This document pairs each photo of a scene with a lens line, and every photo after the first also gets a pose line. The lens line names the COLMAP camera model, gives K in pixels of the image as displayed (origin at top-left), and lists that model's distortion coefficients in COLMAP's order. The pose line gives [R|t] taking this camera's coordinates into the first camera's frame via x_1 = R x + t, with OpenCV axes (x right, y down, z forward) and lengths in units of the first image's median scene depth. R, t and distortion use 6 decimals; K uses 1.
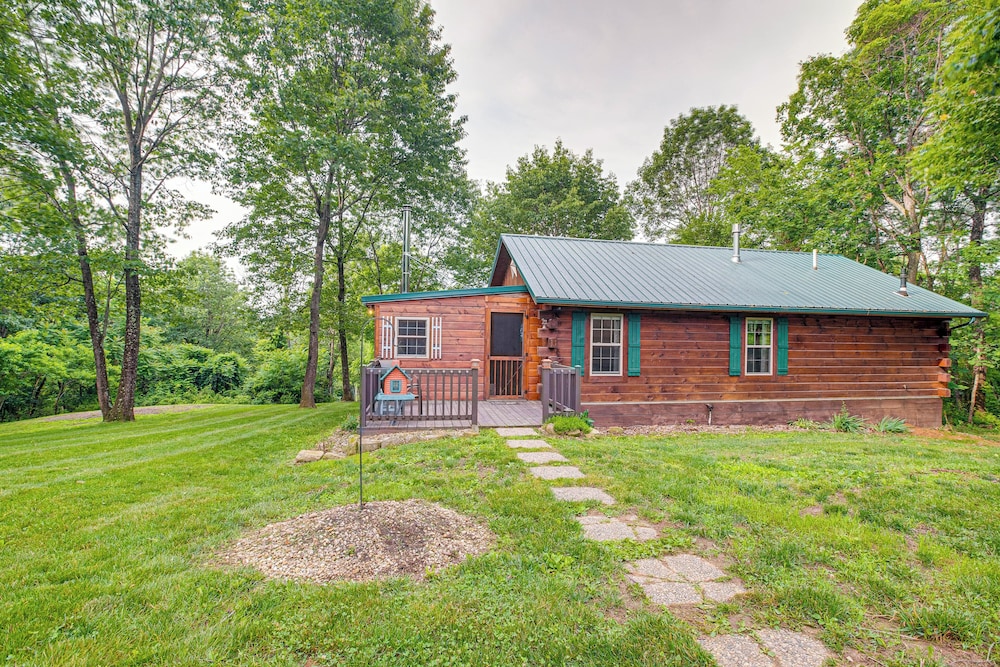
lens RADIAL K [[473.4, 0, 523.6], [0, 473.4, 323.8], [0, 0, 1]] dist [-0.042831, -0.000085]
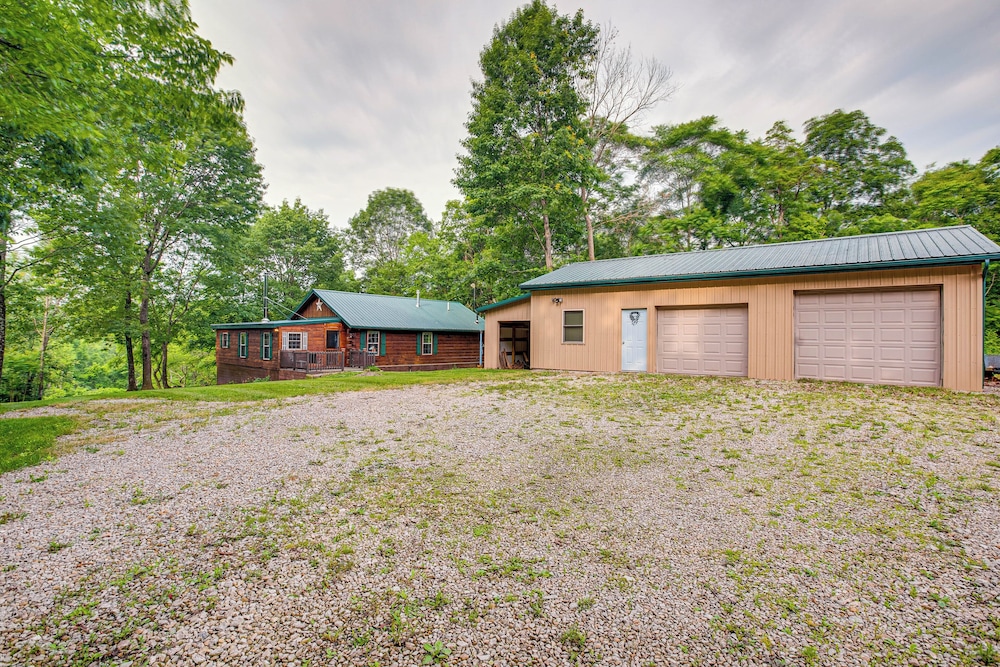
lens RADIAL K [[464.3, 0, 480.9], [0, 464.3, 322.0], [0, 0, 1]] dist [0.001384, 0.000269]
pose [[0.825517, 0.015860, 0.564154, -0.711581], [-0.018829, 0.999823, -0.000556, -0.076211], [-0.564063, -0.010164, 0.825669, -1.302469]]
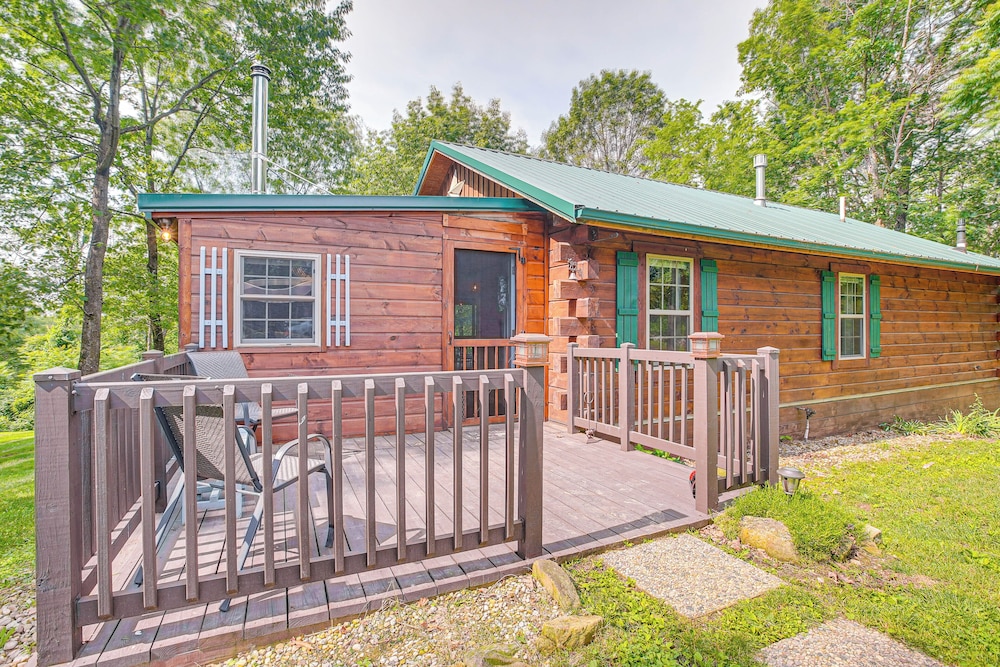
lens RADIAL K [[473.4, 0, 523.6], [0, 473.4, 323.8], [0, 0, 1]] dist [-0.042831, -0.000085]
pose [[0.961565, -0.013765, 0.274231, -0.128602], [0.009839, 0.999829, 0.015687, 0.043662], [-0.274400, -0.012386, 0.961536, 0.488931]]
